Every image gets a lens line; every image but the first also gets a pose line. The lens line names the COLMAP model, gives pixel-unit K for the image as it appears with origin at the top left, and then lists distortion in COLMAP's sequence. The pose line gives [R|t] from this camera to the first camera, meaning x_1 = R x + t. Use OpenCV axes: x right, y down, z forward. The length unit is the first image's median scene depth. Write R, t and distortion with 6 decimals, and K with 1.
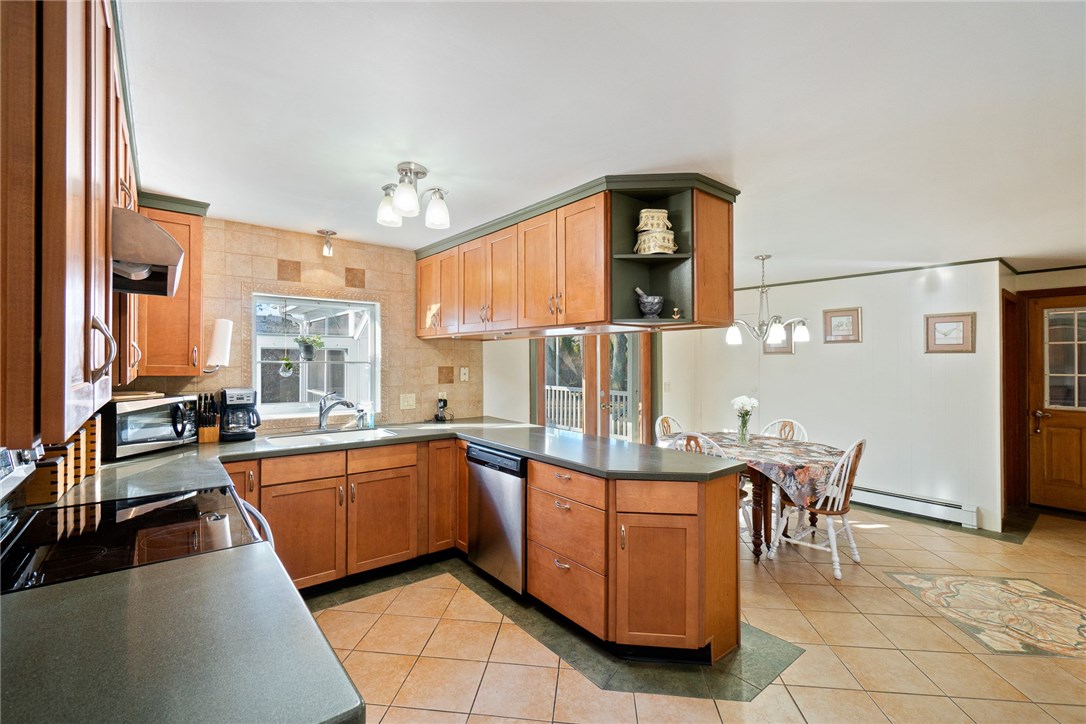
lens RADIAL K [[461.8, 0, 554.8], [0, 461.8, 359.9], [0, 0, 1]] dist [0.003211, -0.003702]
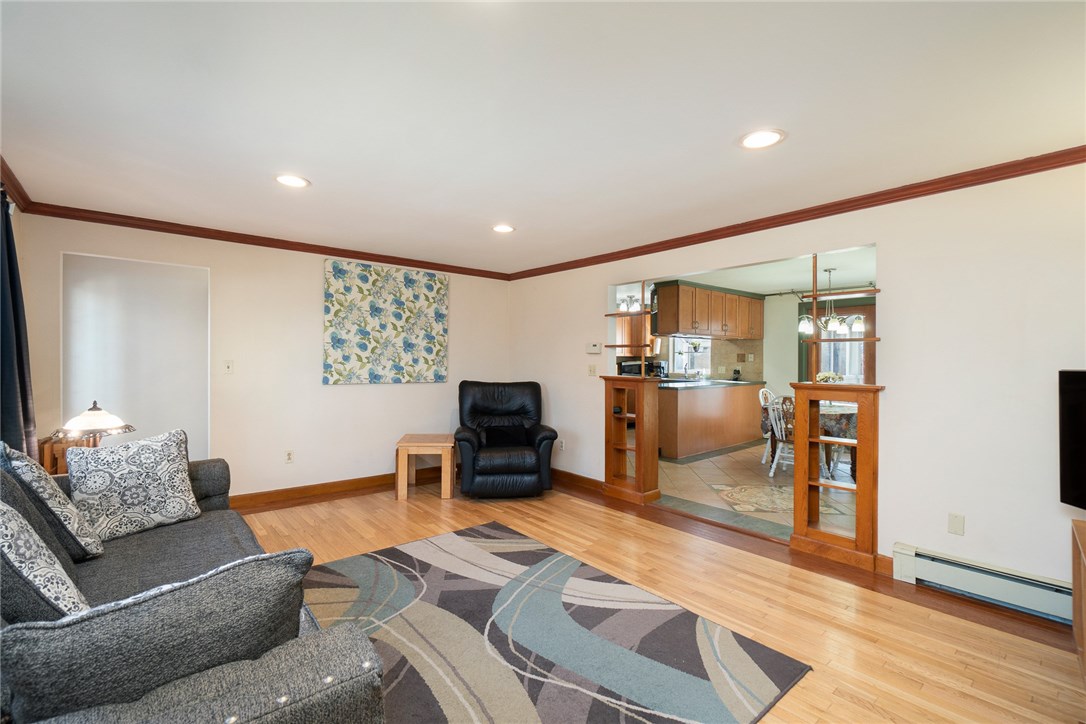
lens RADIAL K [[486.7, 0, 543.0], [0, 486.7, 362.0], [0, 0, 1]] dist [-0.000660, -0.000039]
pose [[0.017753, 0.000256, -0.999842, 2.125019], [0.004289, 0.999991, 0.000332, 0.054201], [0.999833, -0.004295, 0.017752, 0.150930]]
